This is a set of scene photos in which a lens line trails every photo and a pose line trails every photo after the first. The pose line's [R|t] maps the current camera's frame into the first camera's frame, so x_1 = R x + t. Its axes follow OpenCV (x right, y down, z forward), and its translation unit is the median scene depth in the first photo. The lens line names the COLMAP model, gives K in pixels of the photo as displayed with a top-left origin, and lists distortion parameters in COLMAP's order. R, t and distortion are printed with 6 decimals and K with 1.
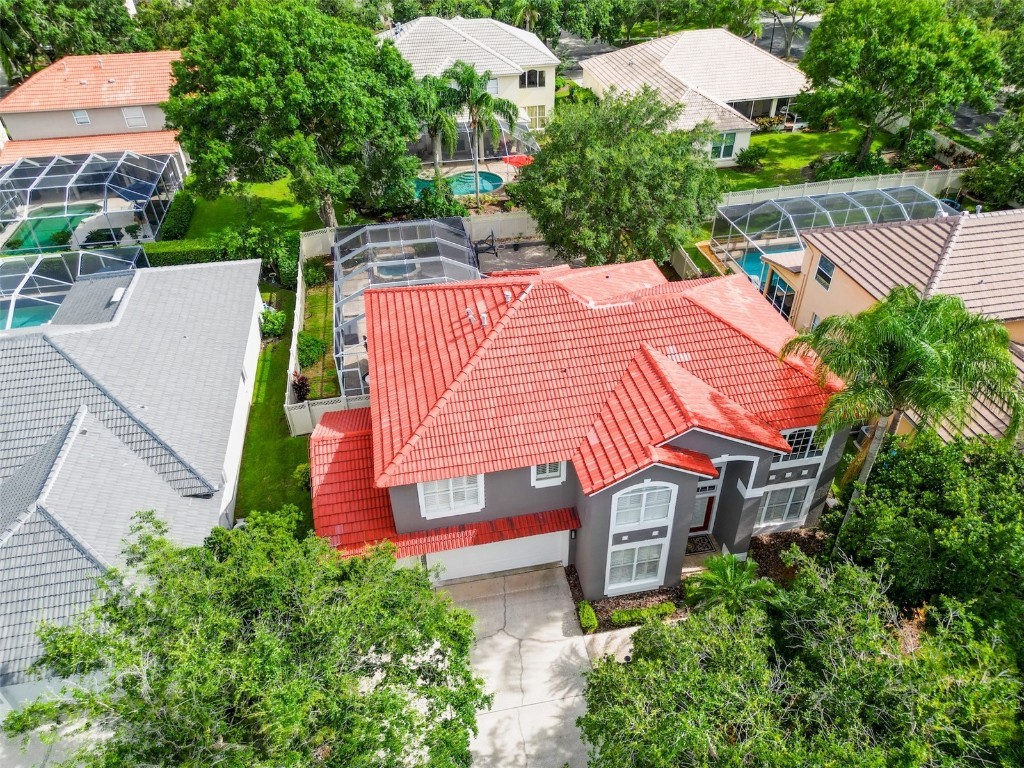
lens RADIAL K [[726.6, 0, 513.0], [0, 726.6, 381.3], [0, 0, 1]] dist [0.059074, -0.049383]
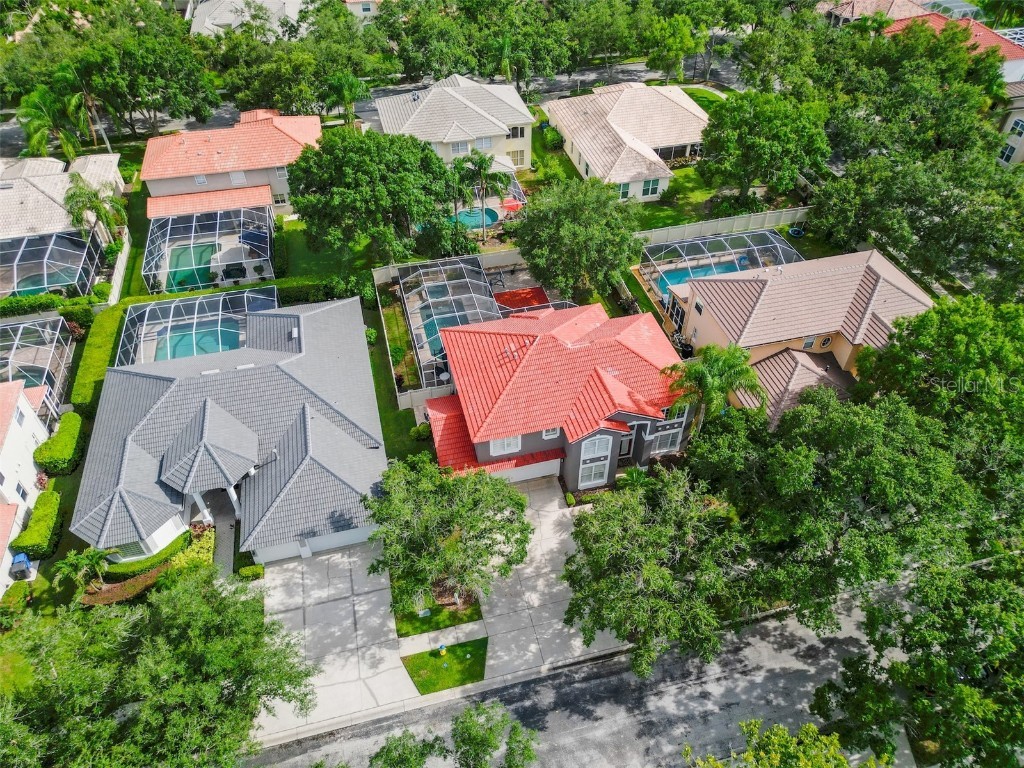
lens RADIAL K [[726.6, 0, 508.6], [0, 726.6, 385.4], [0, 0, 1]] dist [0.059074, -0.049383]
pose [[0.998287, -0.031481, 0.049322, -0.158043], [0.025565, 0.992887, 0.116282, -0.233431], [-0.052632, -0.114822, 0.991991, -0.963335]]
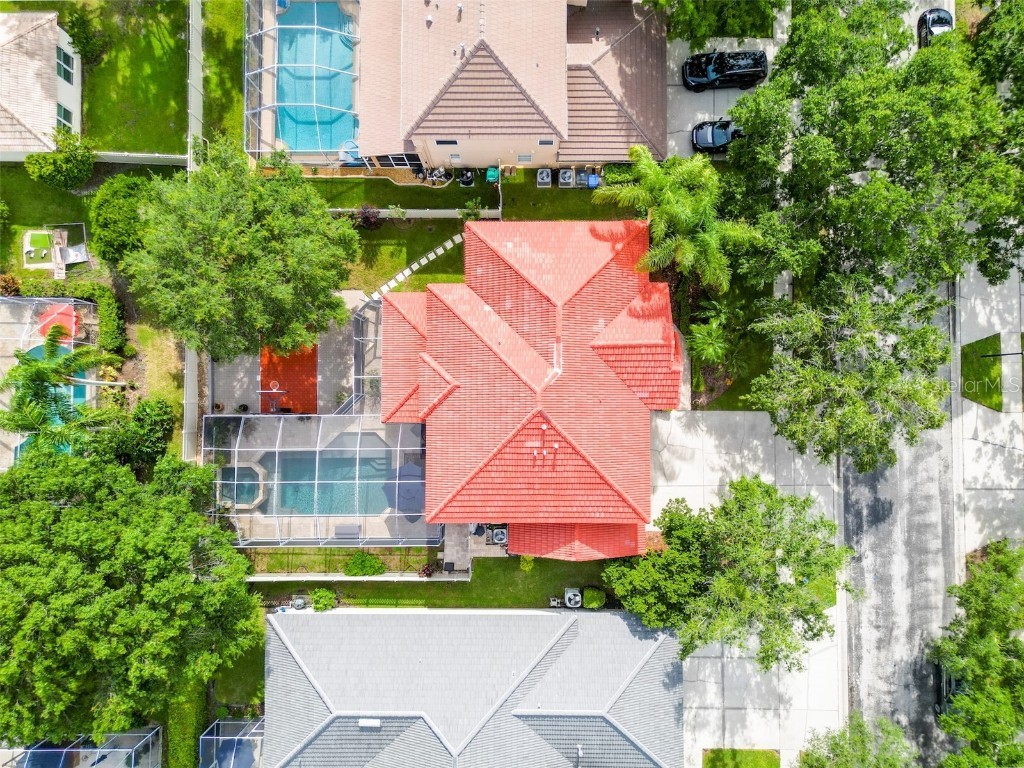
lens RADIAL K [[726.6, 0, 508.0], [0, 726.6, 388.1], [0, 0, 1]] dist [0.059074, -0.049383]
pose [[0.190522, -0.980530, 0.047552, -0.012997], [0.597382, 0.154240, 0.786985, -1.307987], [-0.778997, -0.121532, 0.615137, 0.181112]]
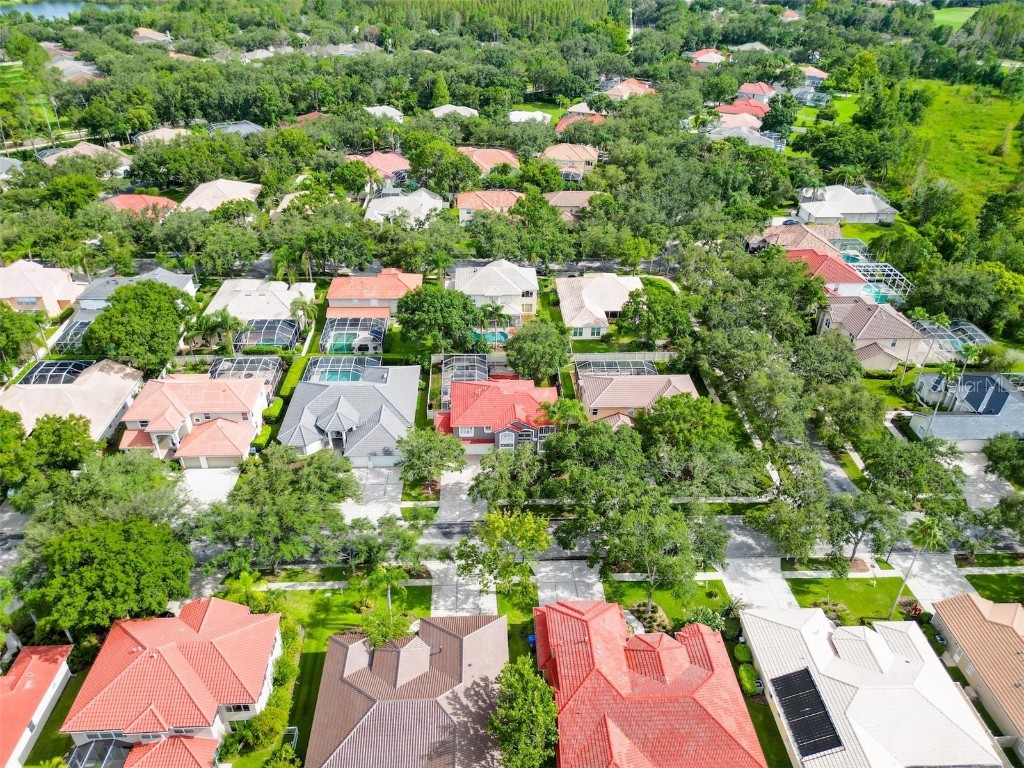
lens RADIAL K [[726.6, 0, 516.0], [0, 726.6, 384.3], [0, 0, 1]] dist [0.059074, -0.049383]
pose [[0.990519, 0.102004, -0.092018, 0.561362], [-0.108197, 0.992001, -0.065017, 0.113733], [0.084650, 0.074357, 0.993632, -3.228797]]
